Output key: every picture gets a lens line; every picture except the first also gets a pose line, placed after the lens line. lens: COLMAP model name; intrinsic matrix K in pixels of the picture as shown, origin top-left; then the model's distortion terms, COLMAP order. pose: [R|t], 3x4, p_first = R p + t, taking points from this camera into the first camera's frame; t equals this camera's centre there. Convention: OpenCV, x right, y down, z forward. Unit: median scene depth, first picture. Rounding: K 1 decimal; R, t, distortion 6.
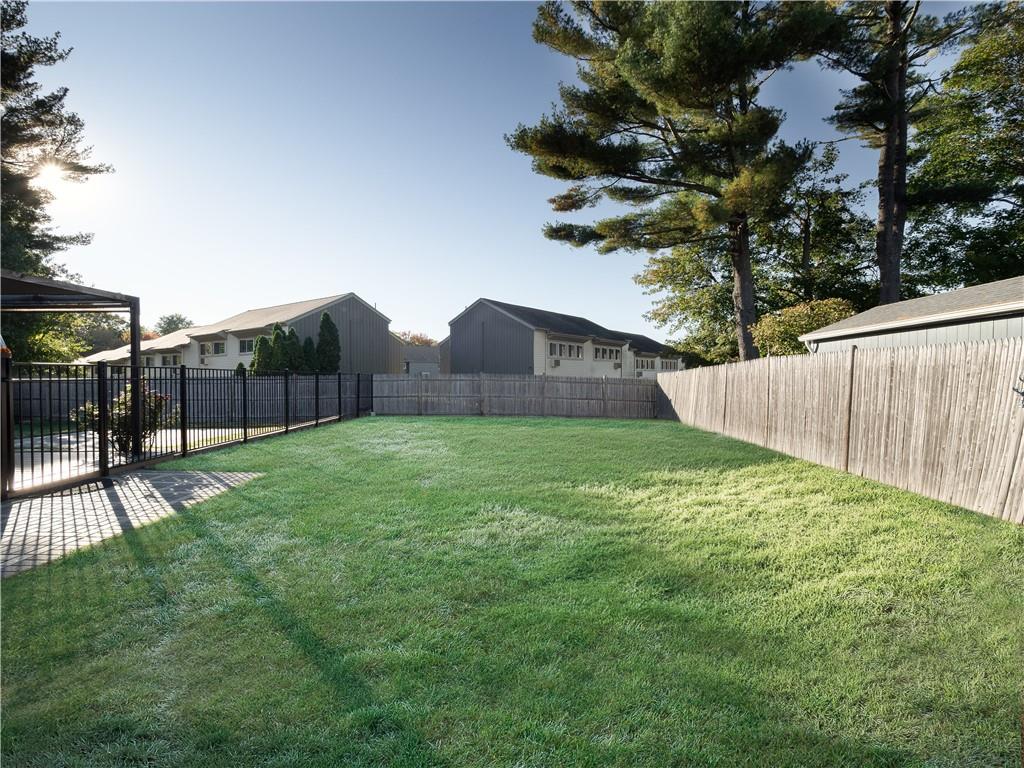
lens RADIAL K [[521.6, 0, 535.0], [0, 521.6, 391.0], [0, 0, 1]] dist [0.000036, -0.000313]
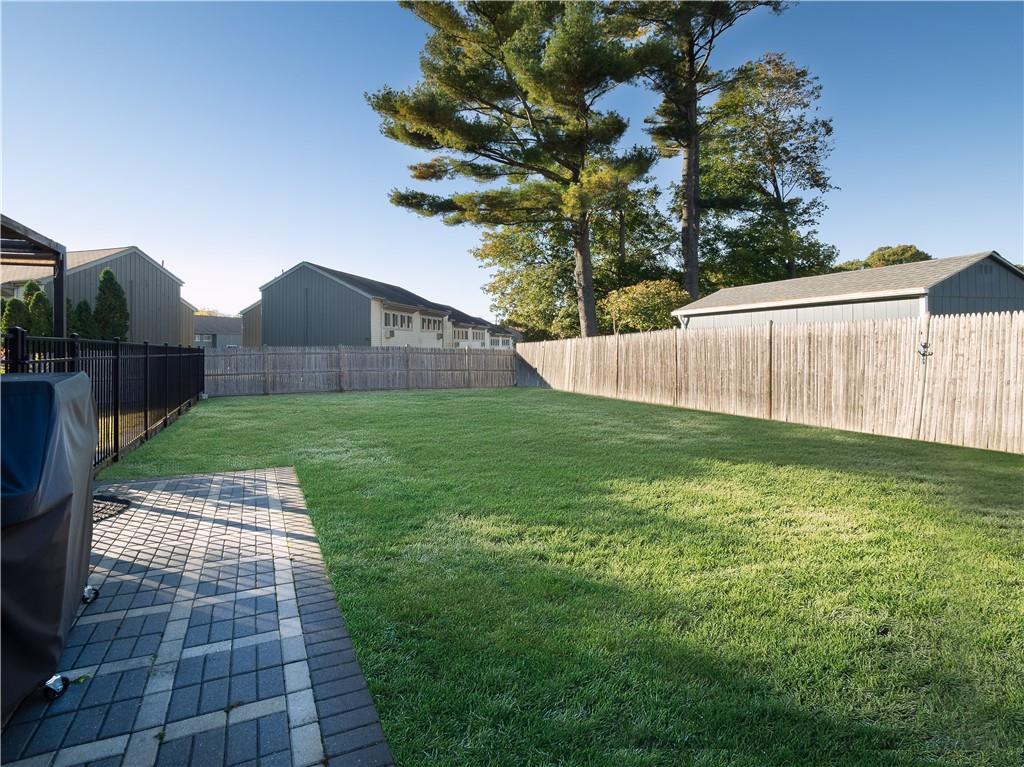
lens RADIAL K [[521.6, 0, 551.6], [0, 521.6, 343.9], [0, 0, 1]] dist [0.000036, -0.000313]
pose [[0.909667, -0.009635, 0.415227, -0.142202], [0.023708, 0.999305, -0.028751, -0.001708], [-0.414662, 0.035998, 0.909263, 0.017874]]
